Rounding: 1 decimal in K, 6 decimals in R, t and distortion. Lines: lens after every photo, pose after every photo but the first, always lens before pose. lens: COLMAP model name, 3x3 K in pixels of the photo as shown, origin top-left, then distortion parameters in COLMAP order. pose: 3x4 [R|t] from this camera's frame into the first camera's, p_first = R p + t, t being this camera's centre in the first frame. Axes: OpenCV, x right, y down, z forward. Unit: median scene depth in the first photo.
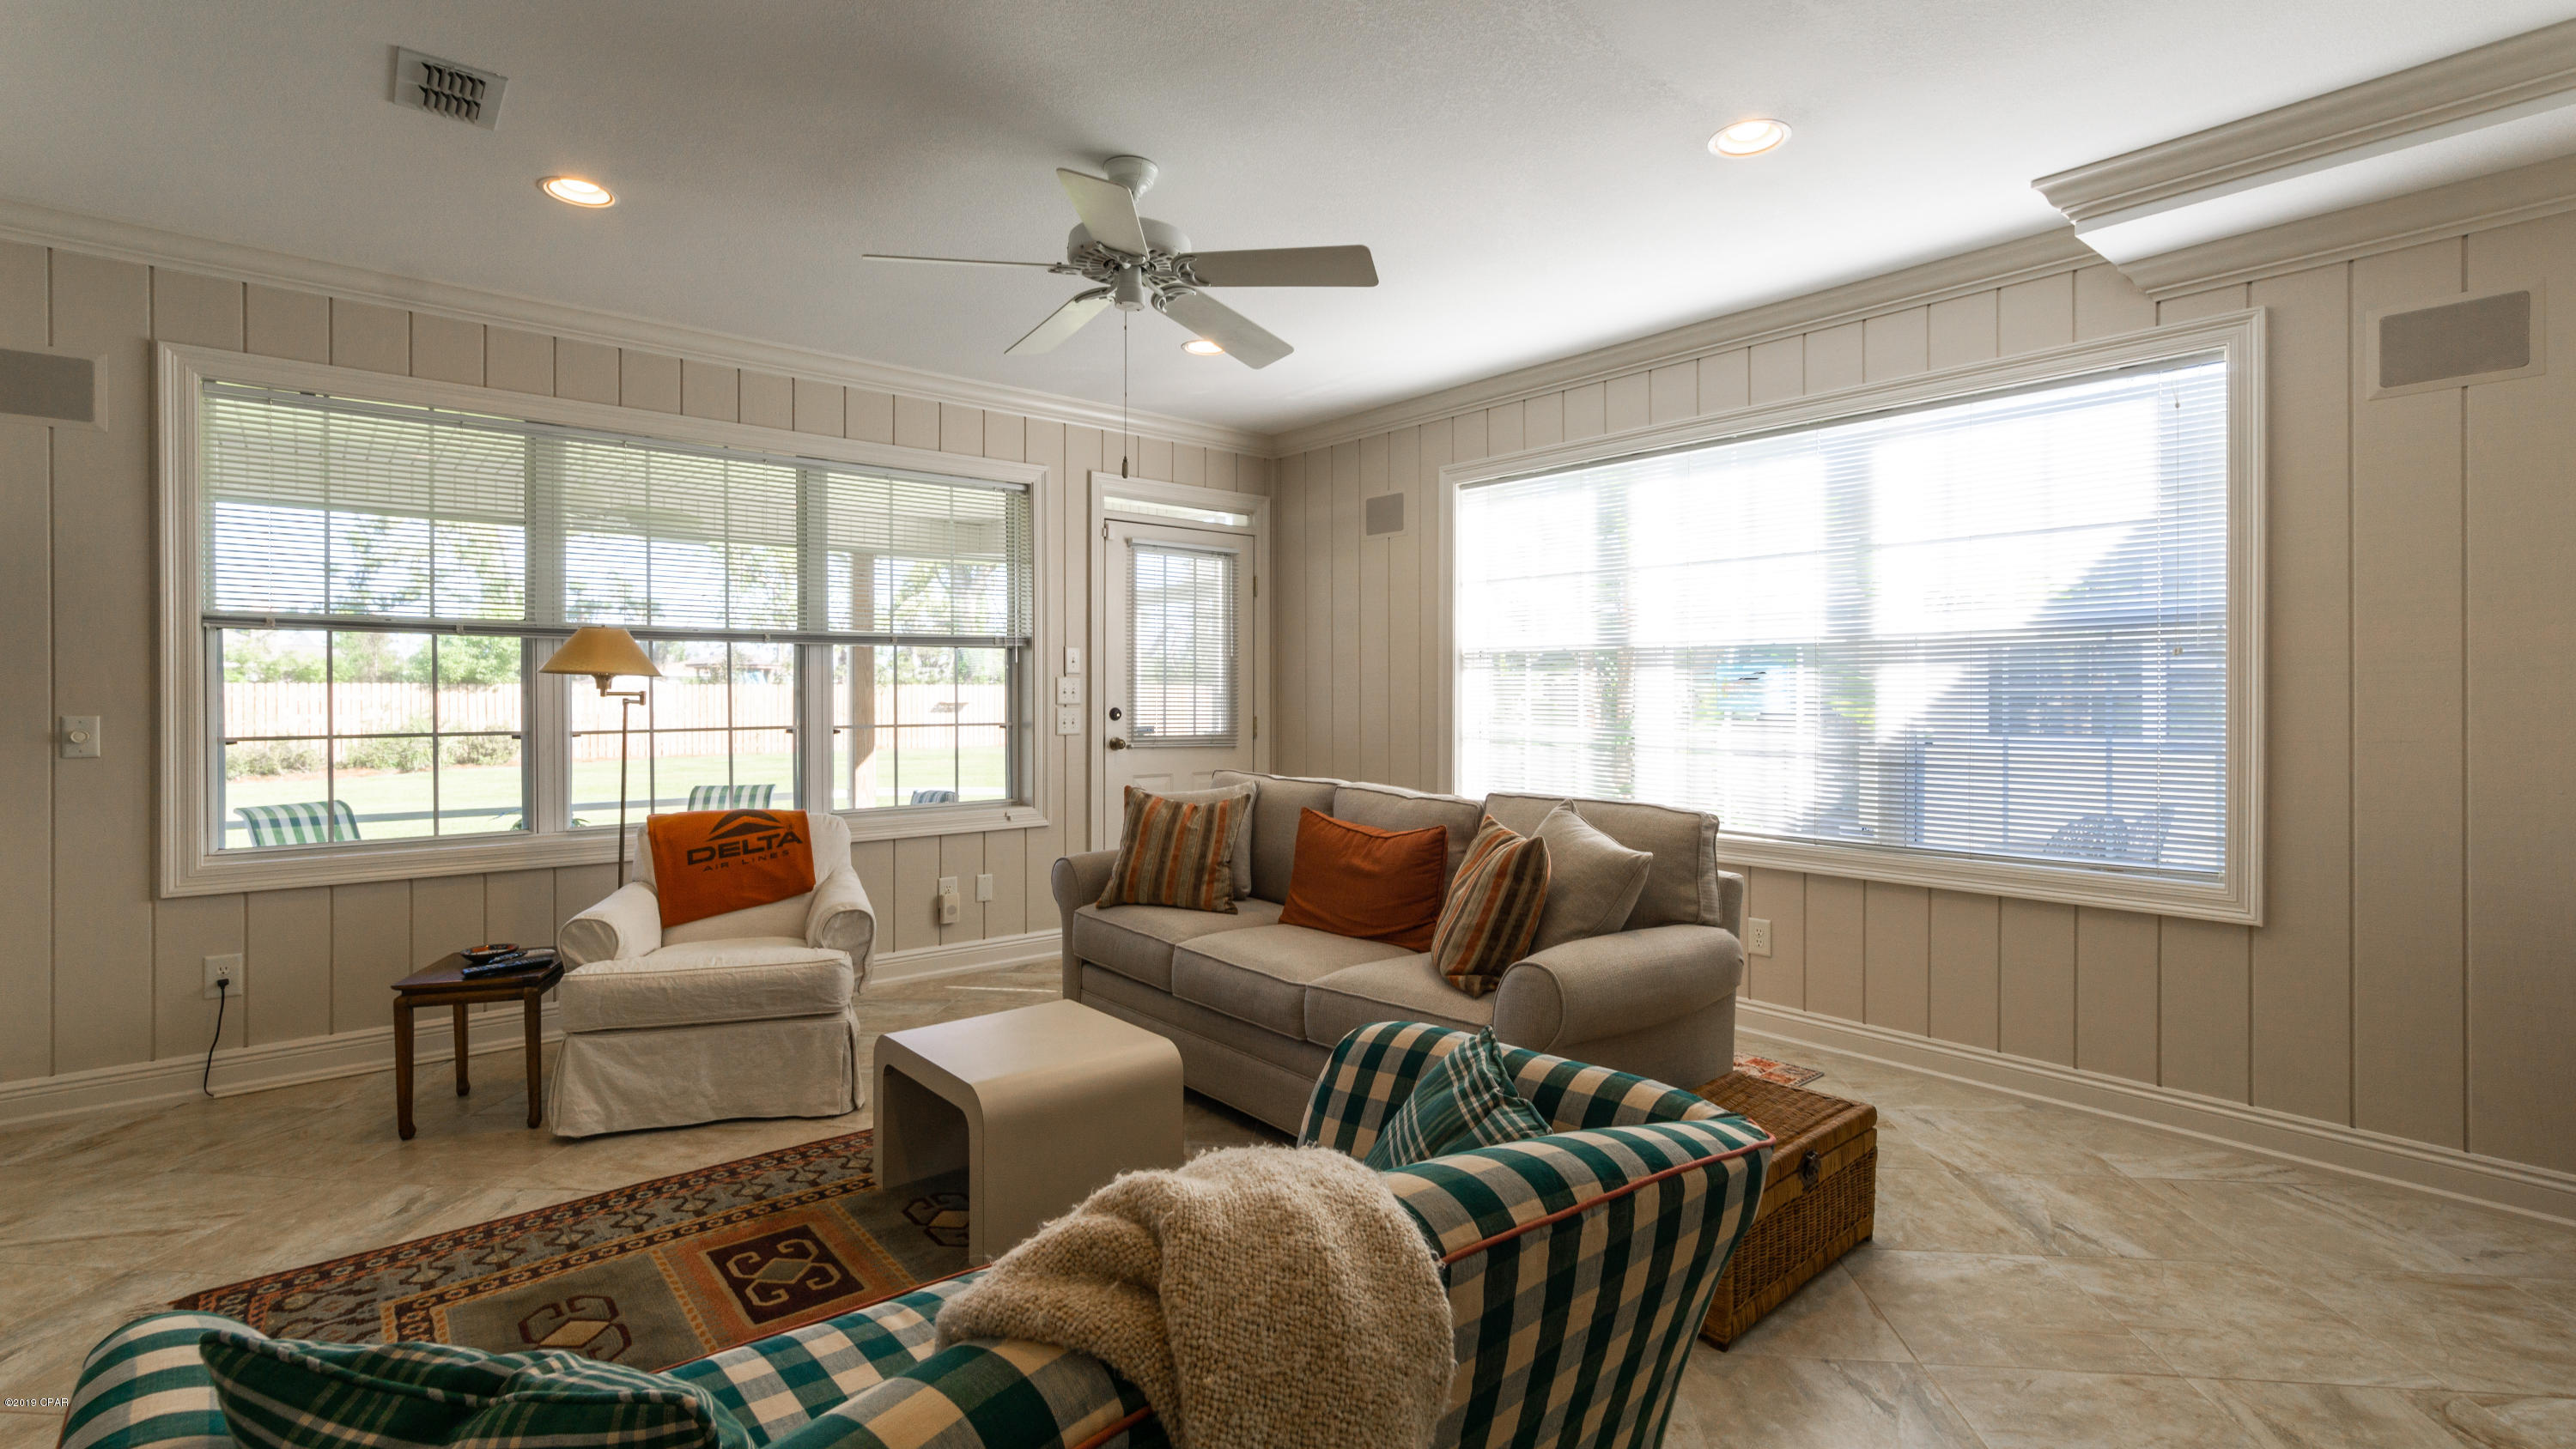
lens RADIAL K [[1148.8, 0, 1301.4], [0, 1148.8, 704.2], [0, 0, 1]] dist [-0.011625, 0.000894]
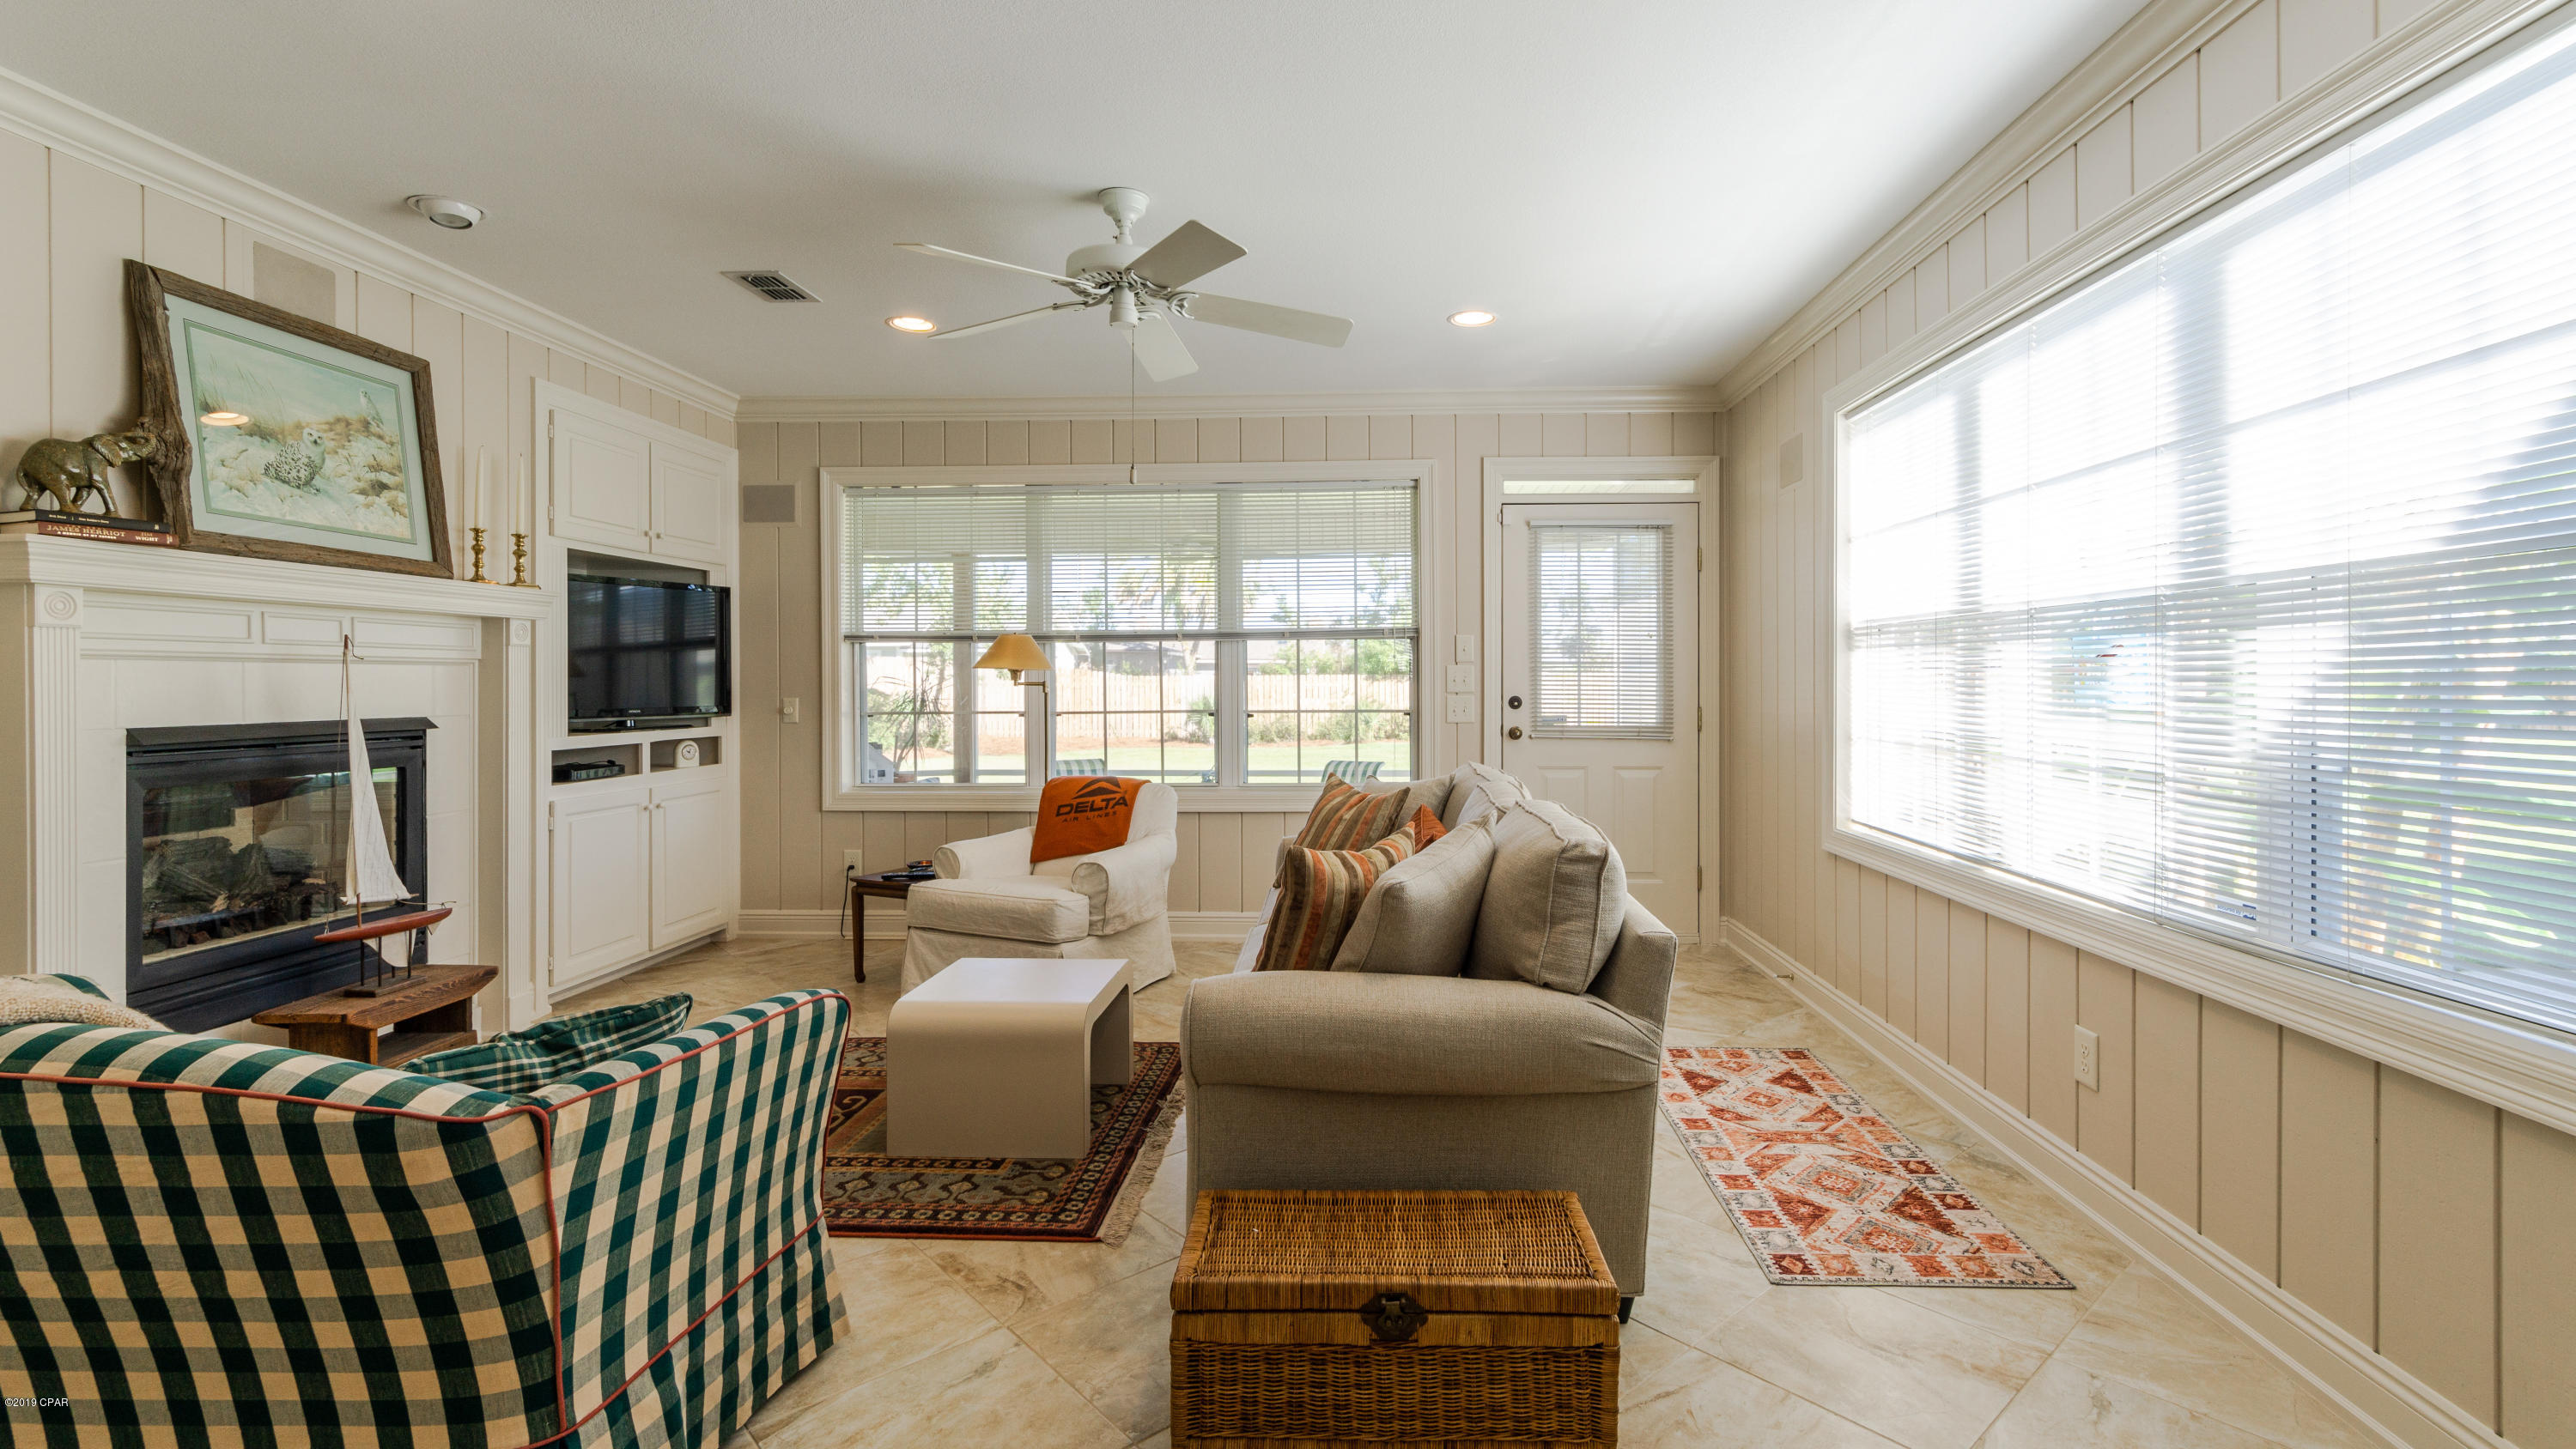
lens RADIAL K [[1148.8, 0, 1356.2], [0, 1148.8, 680.7], [0, 0, 1]] dist [-0.011625, 0.000894]
pose [[0.746325, -0.004834, -0.665564, 0.455566], [-0.001831, 0.999955, -0.009316, -0.000588], [0.665579, 0.008172, 0.746283, 0.214614]]
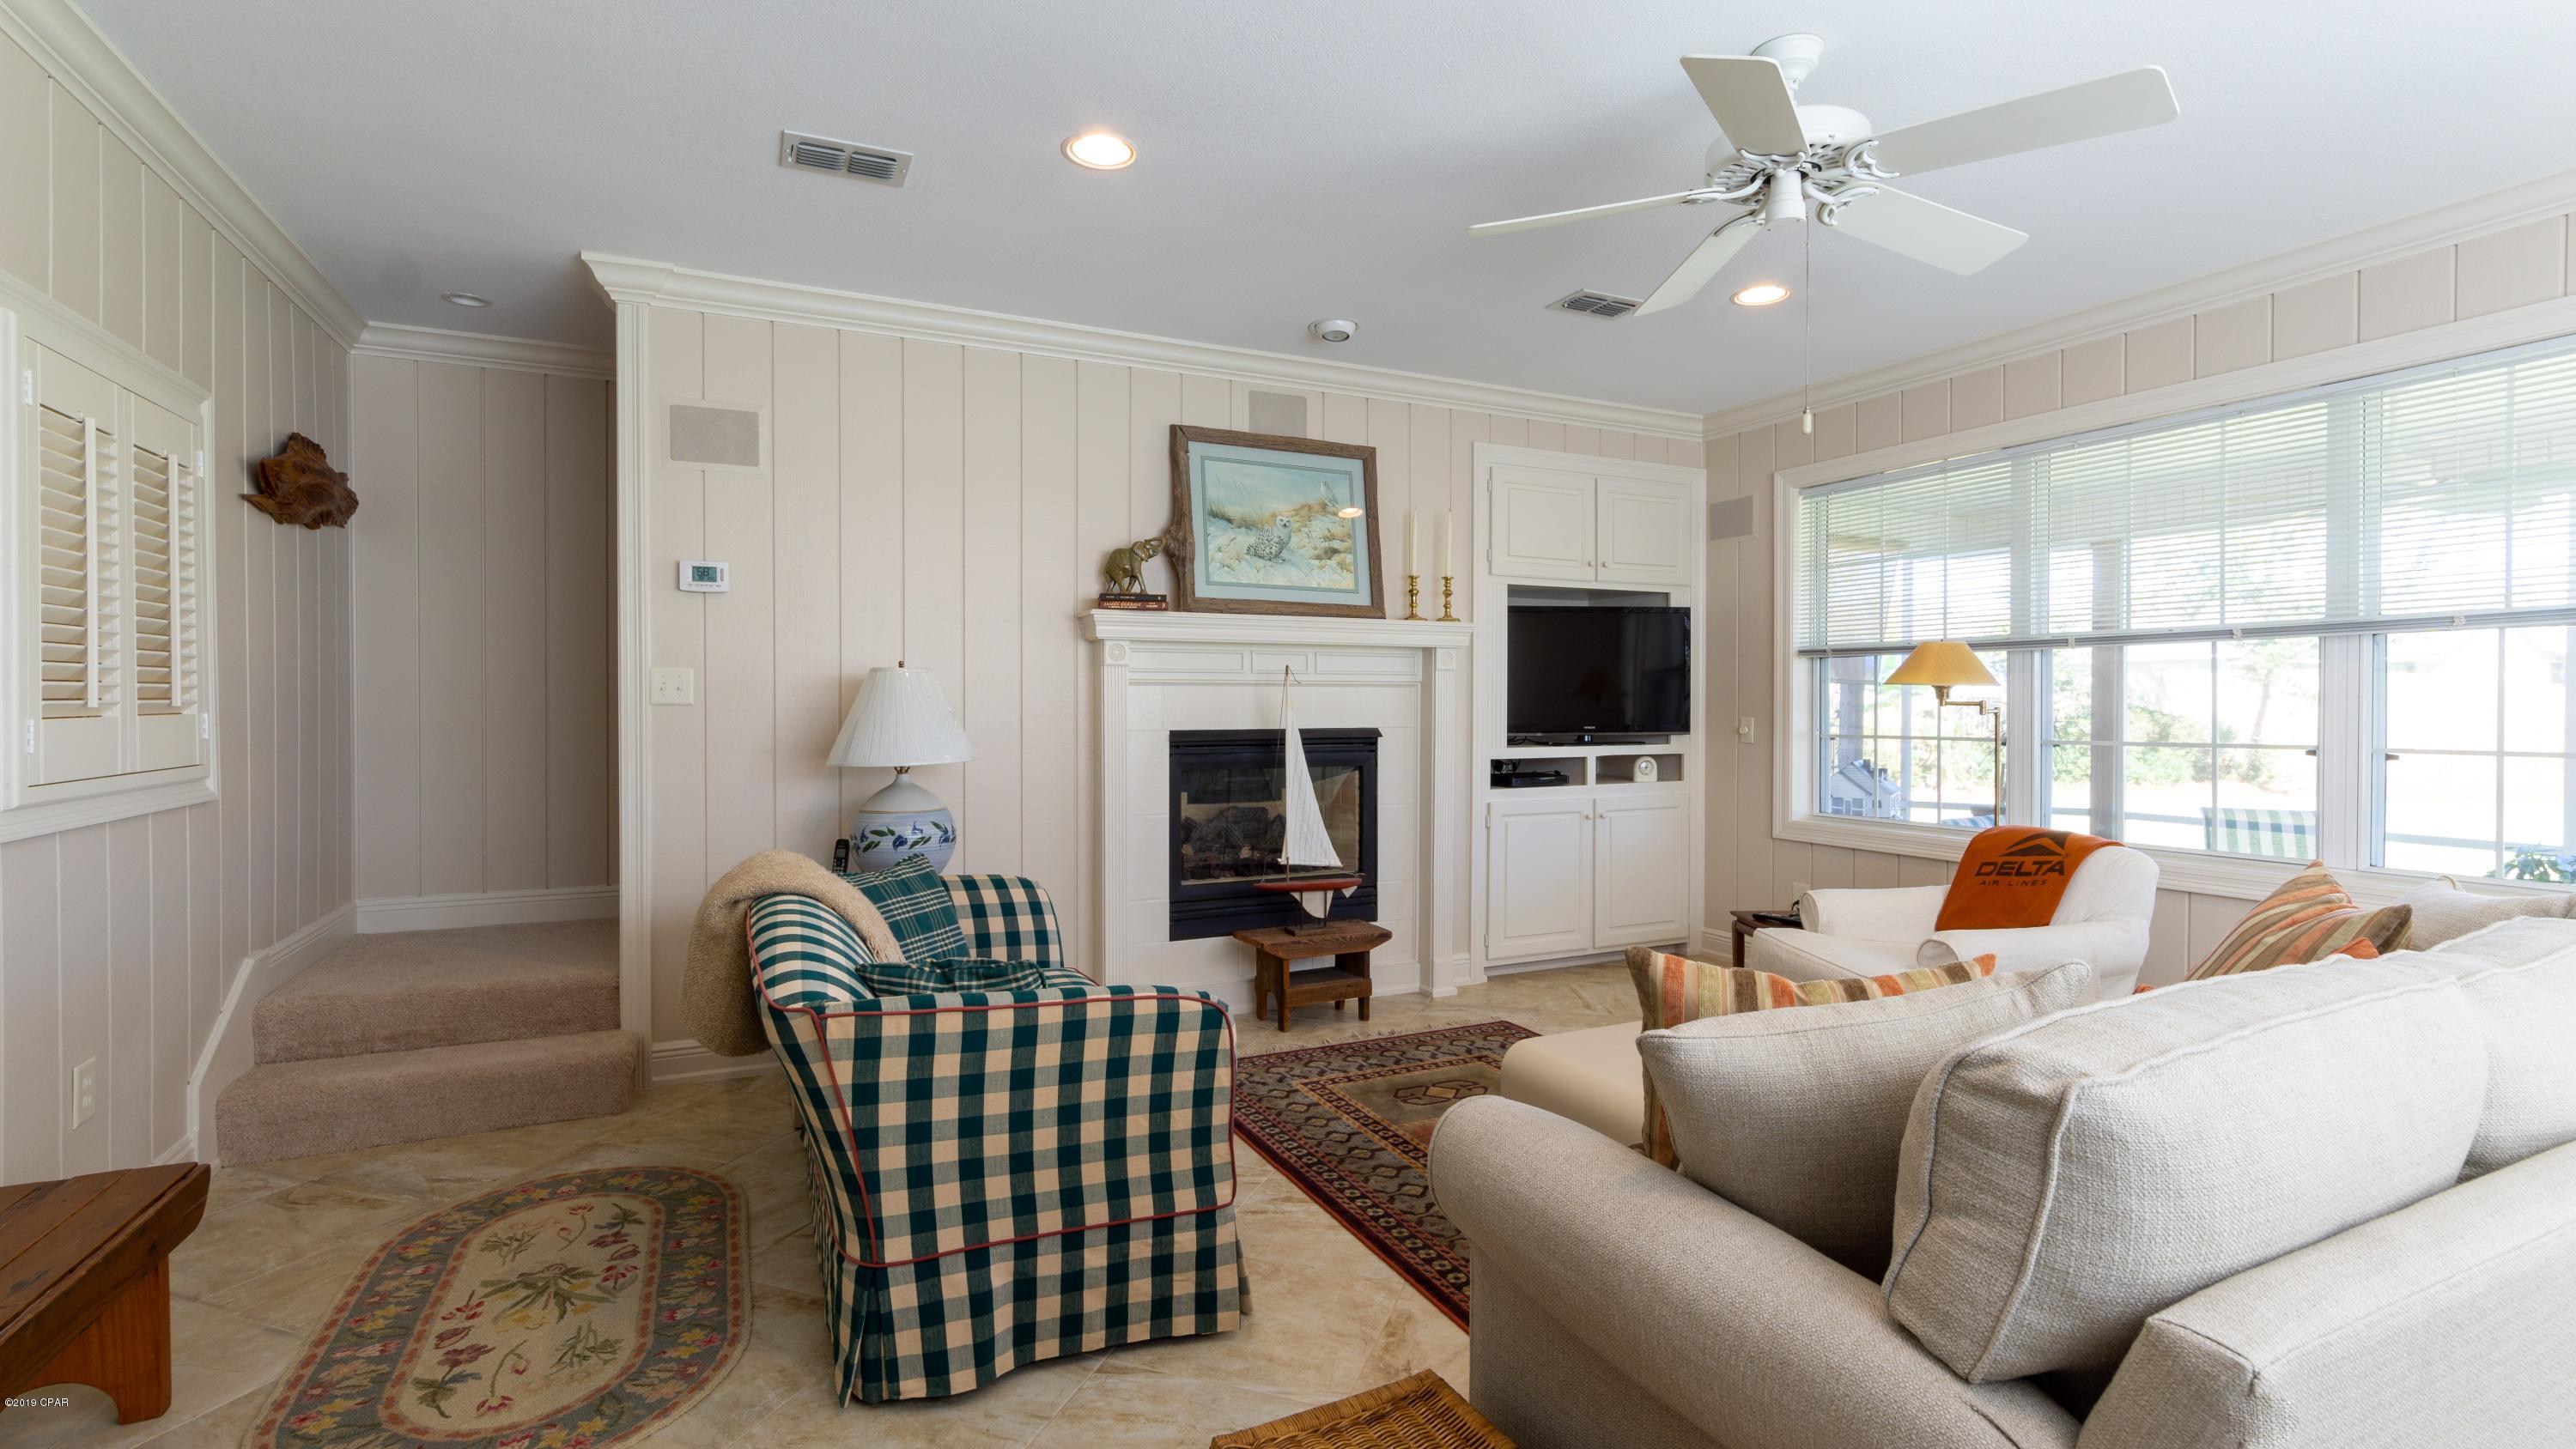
lens RADIAL K [[1148.8, 0, 1314.3], [0, 1148.8, 714.7], [0, 0, 1]] dist [-0.011625, 0.000894]
pose [[-0.245996, 0.008510, -0.969233, 0.448663], [-0.009284, 0.999895, 0.011136, -0.003705], [0.969226, 0.011737, -0.245892, 0.552477]]
